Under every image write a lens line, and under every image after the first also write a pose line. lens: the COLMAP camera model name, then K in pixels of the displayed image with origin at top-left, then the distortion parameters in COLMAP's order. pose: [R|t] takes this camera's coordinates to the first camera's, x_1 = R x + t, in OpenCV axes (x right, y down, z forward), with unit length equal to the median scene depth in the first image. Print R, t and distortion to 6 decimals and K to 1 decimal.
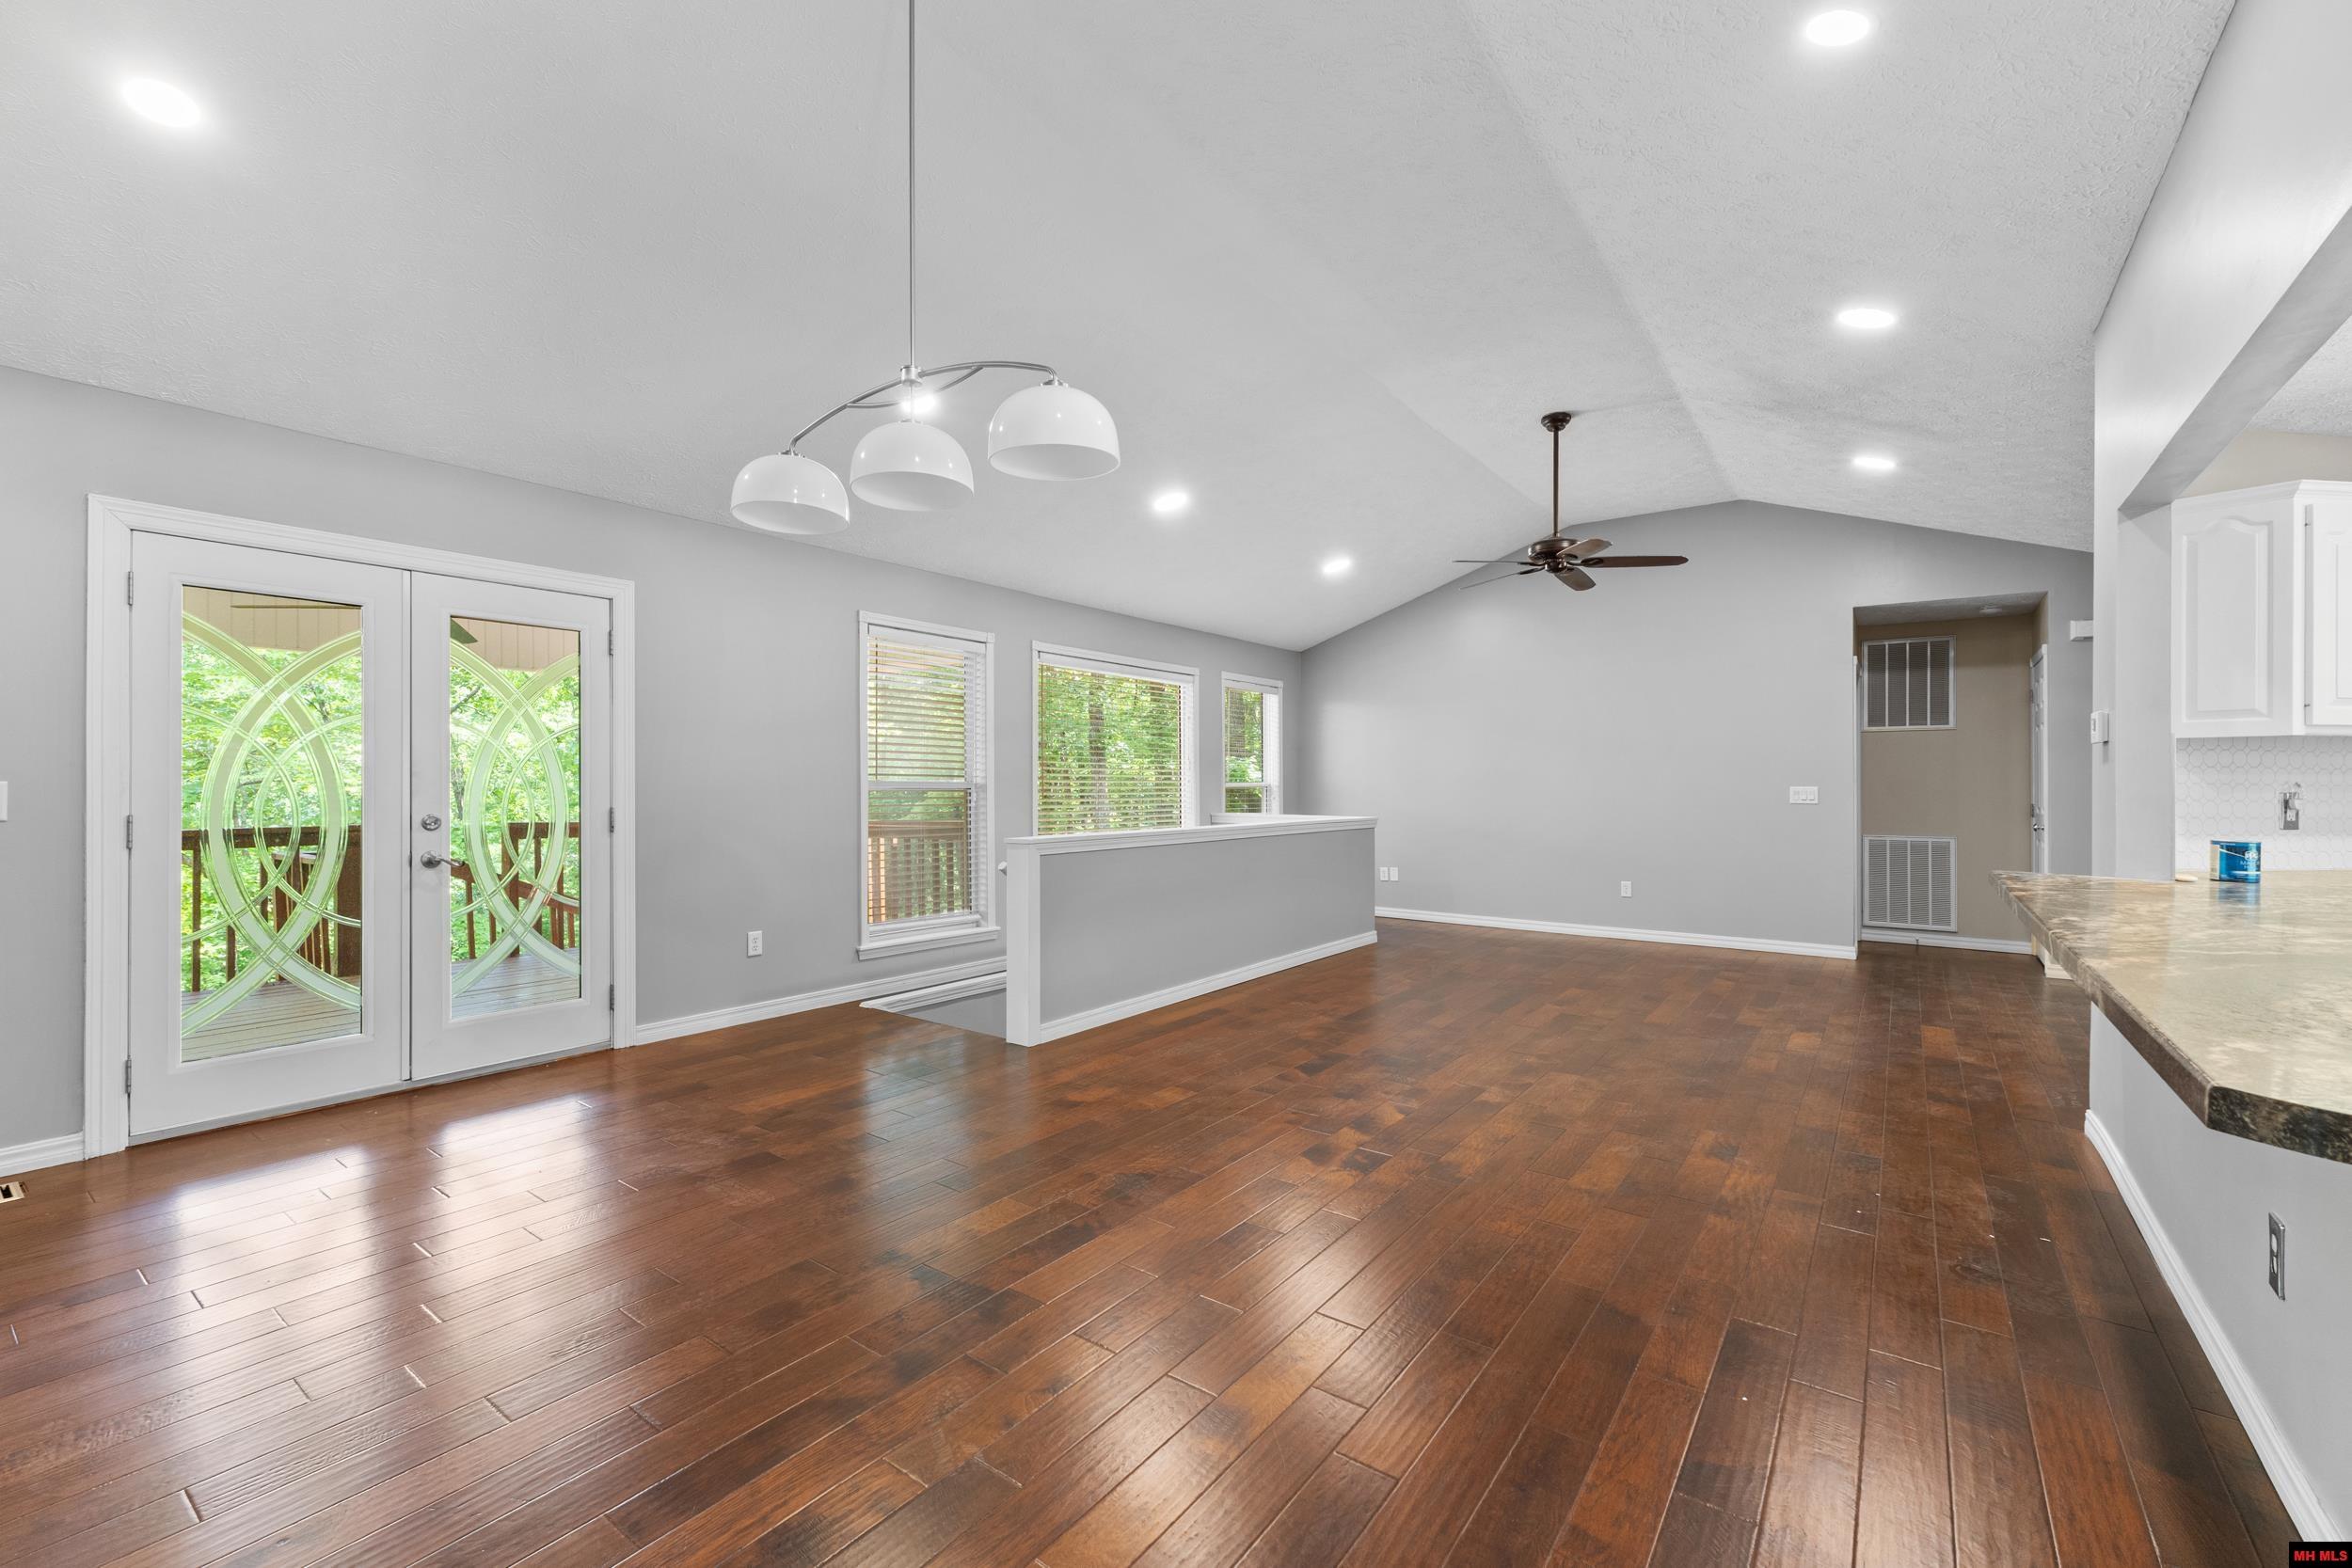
lens RADIAL K [[991.2, 0, 1185.1], [0, 991.2, 792.9], [0, 0, 1]] dist [0.002997, -0.000536]
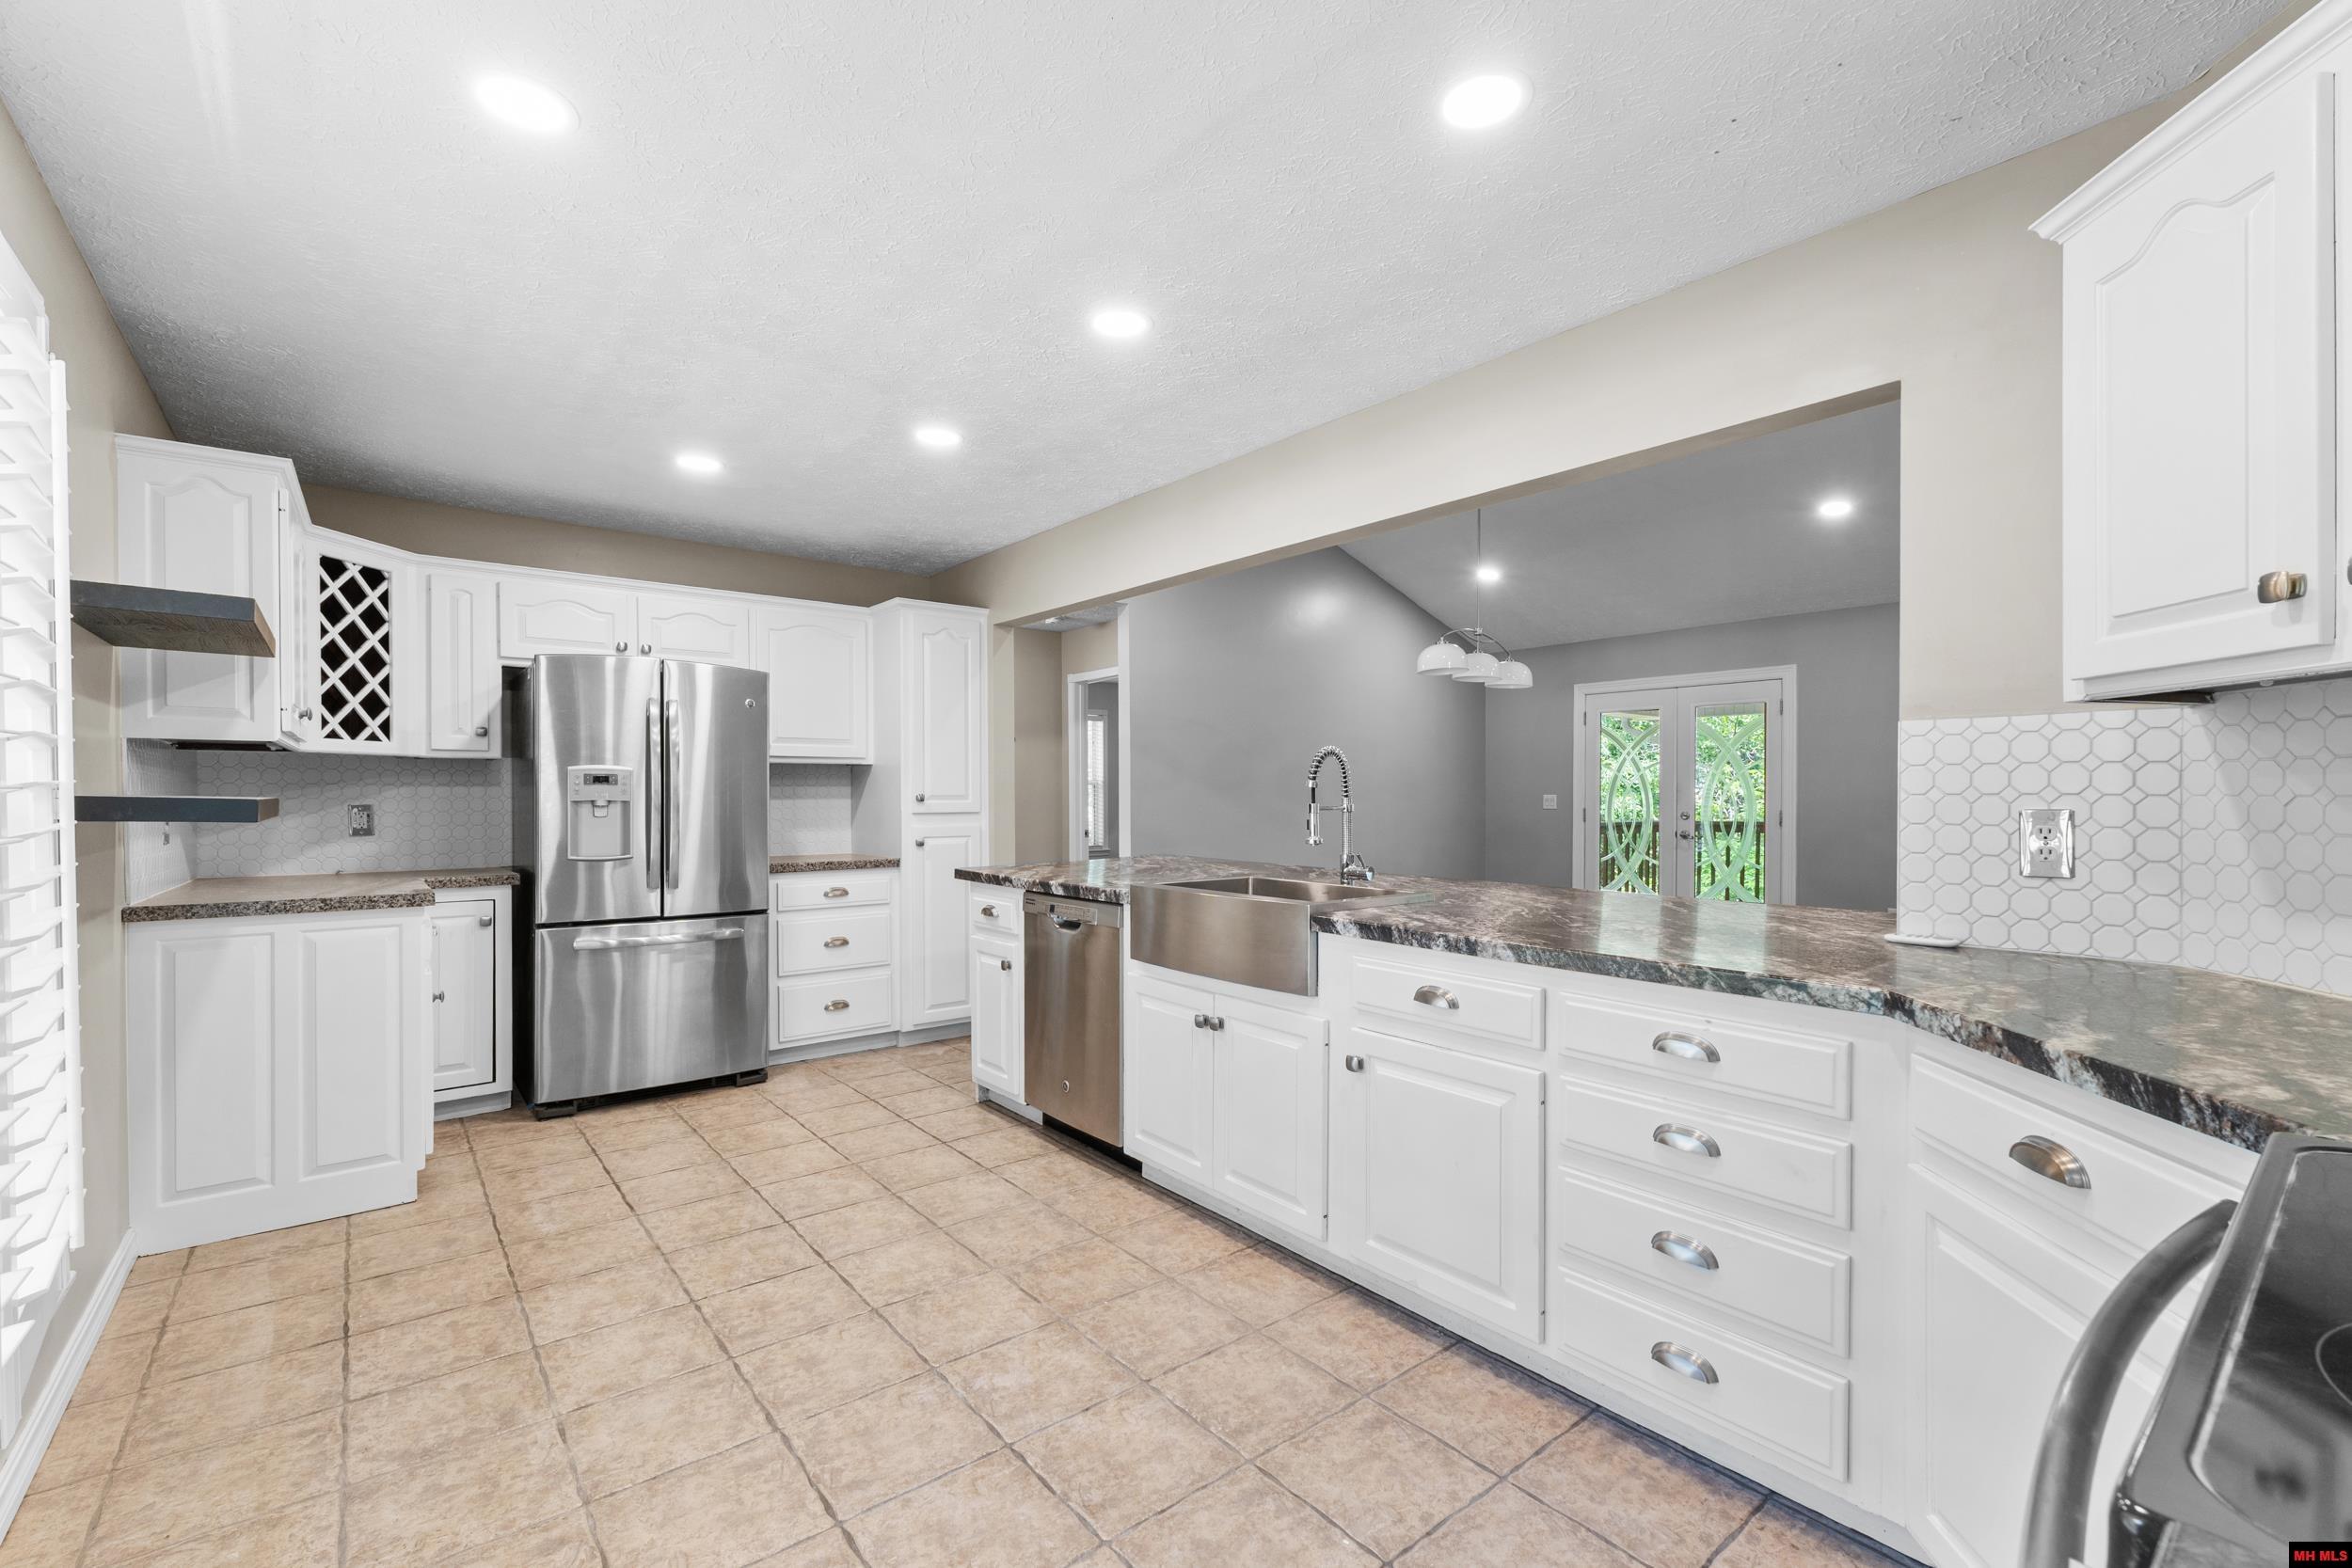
lens RADIAL K [[991.2, 0, 1176.6], [0, 991.2, 792.1], [0, 0, 1]] dist [0.002997, -0.000536]
pose [[-0.255622, -0.003621, -0.966770, 1.283060], [-0.005896, 0.999980, -0.002187, -0.006098], [0.966759, 0.005141, -0.255639, 0.497313]]
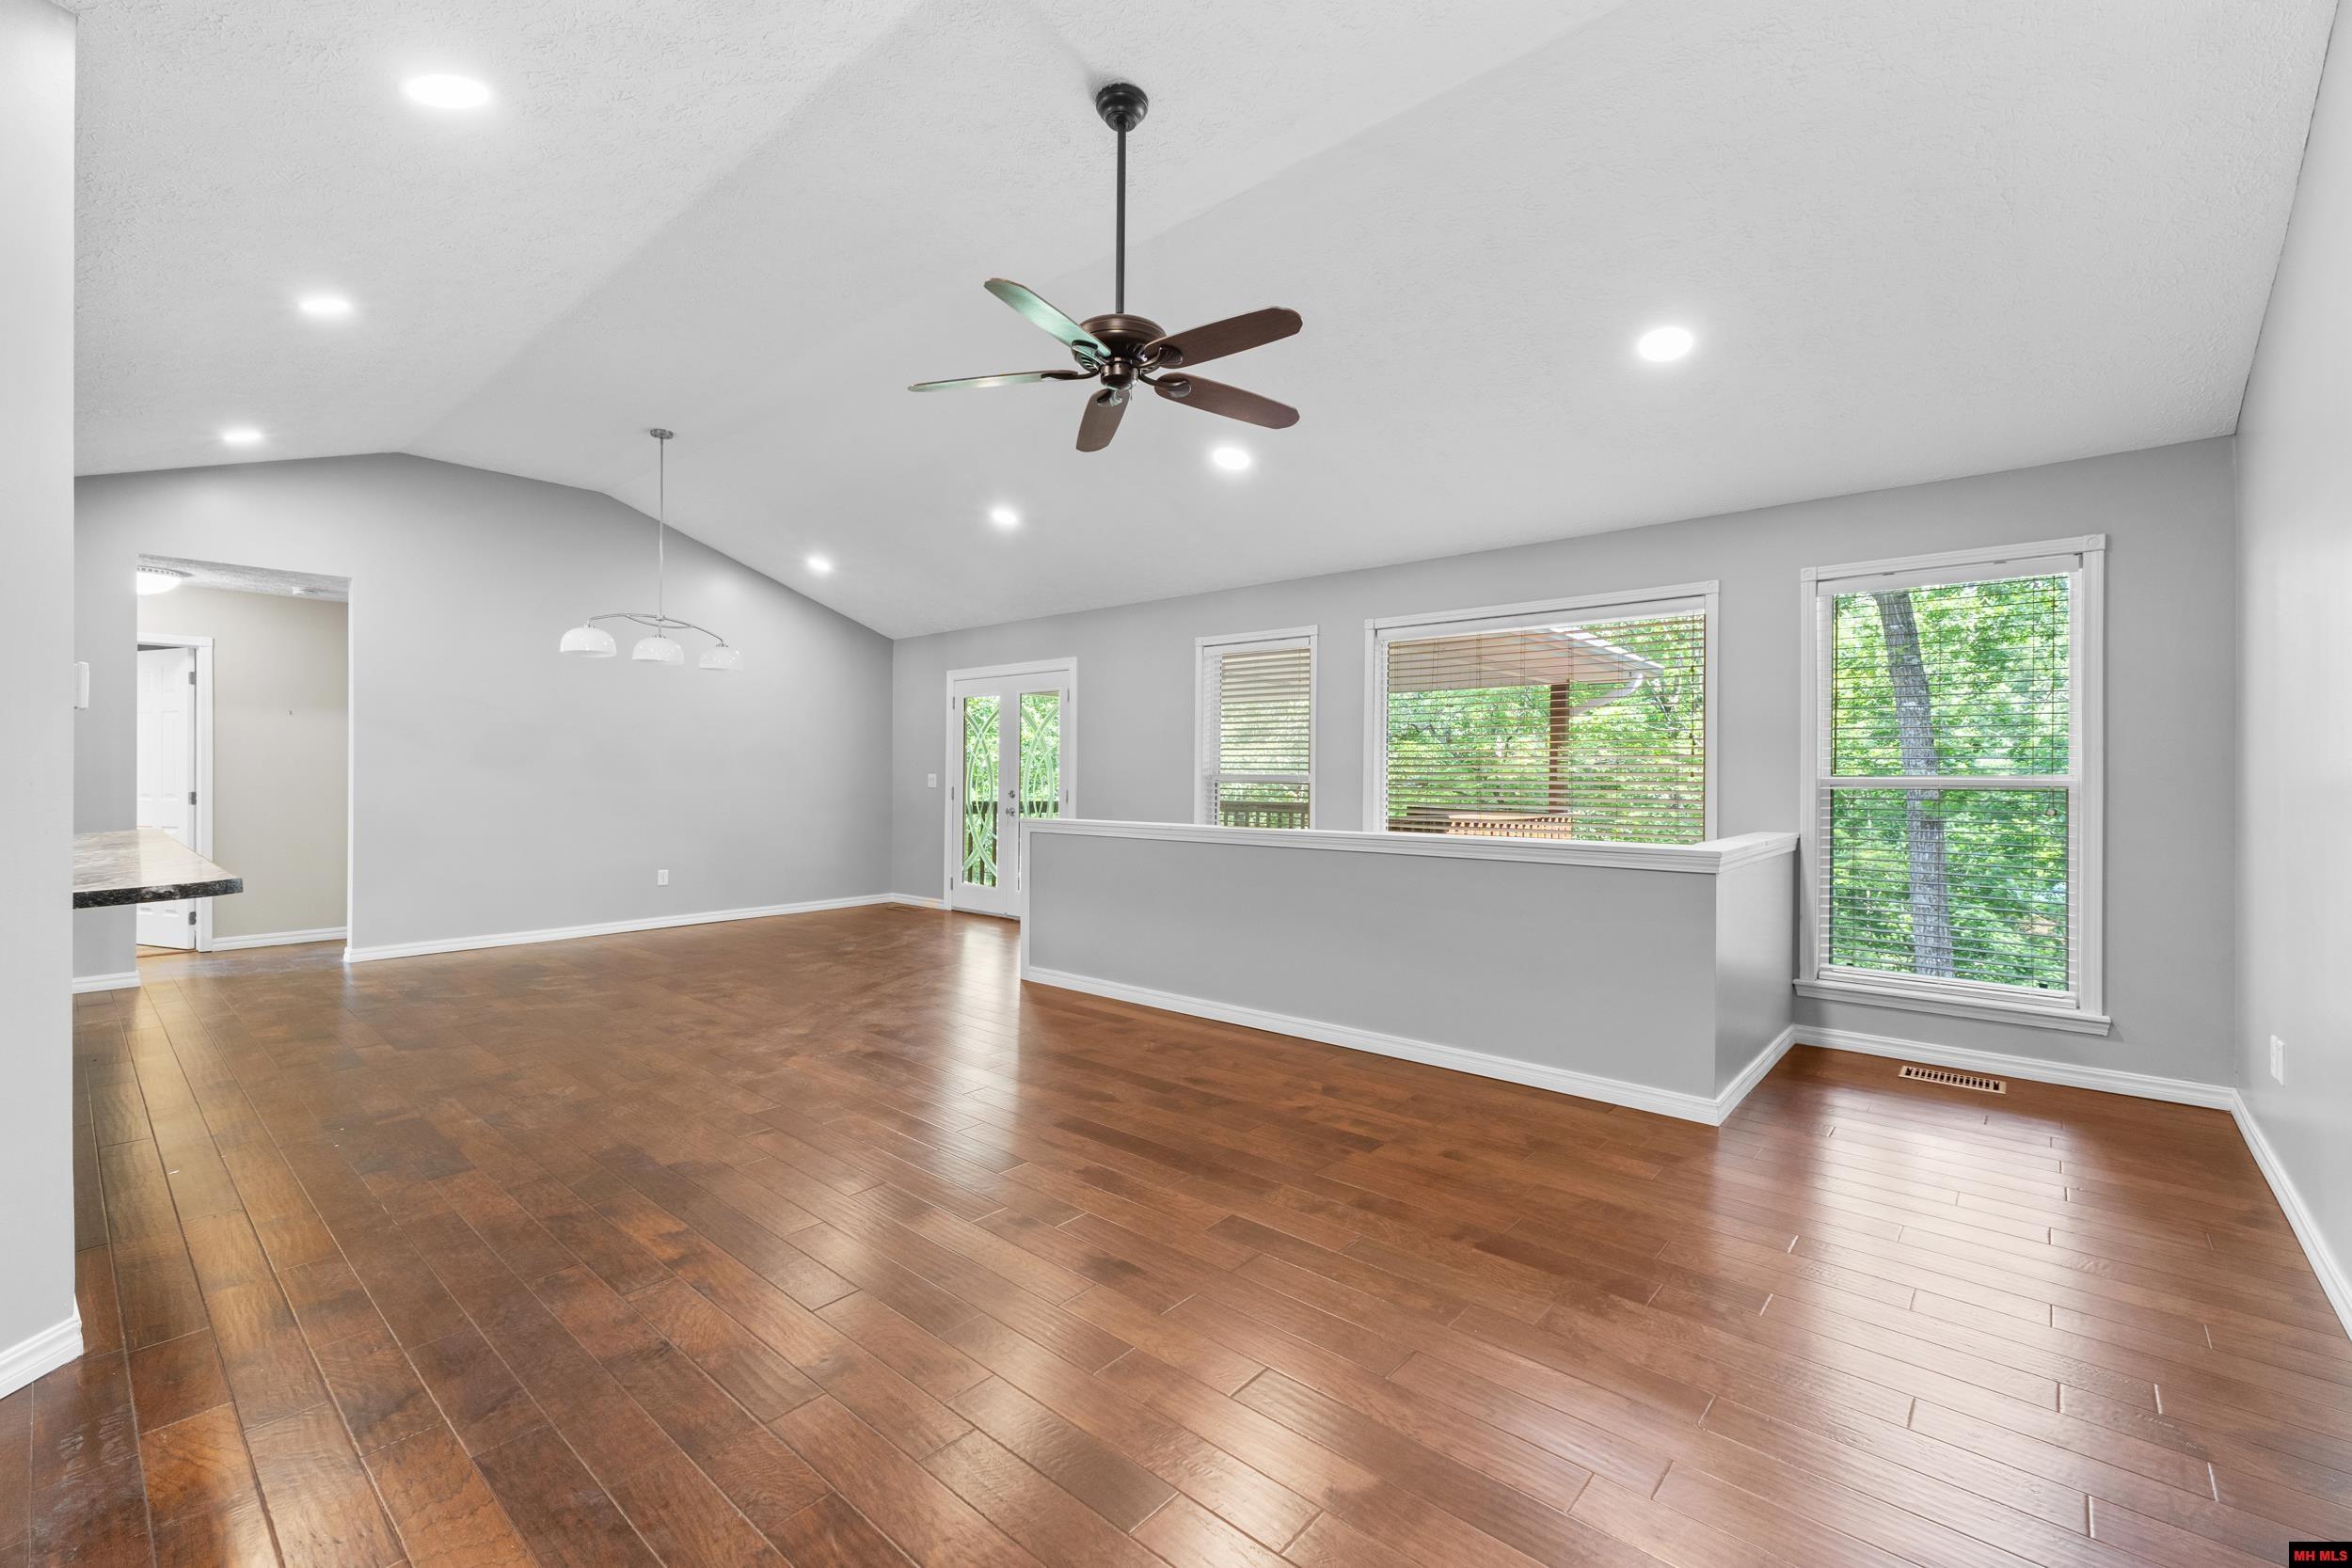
lens RADIAL K [[991.2, 0, 1173.3], [0, 991.2, 783.9], [0, 0, 1]] dist [0.002997, -0.000536]
pose [[-0.091168, 0.005919, -0.995818, 1.218595], [-0.014380, 0.999870, 0.007260, -0.011628], [0.995732, 0.014982, -0.091072, 1.440414]]
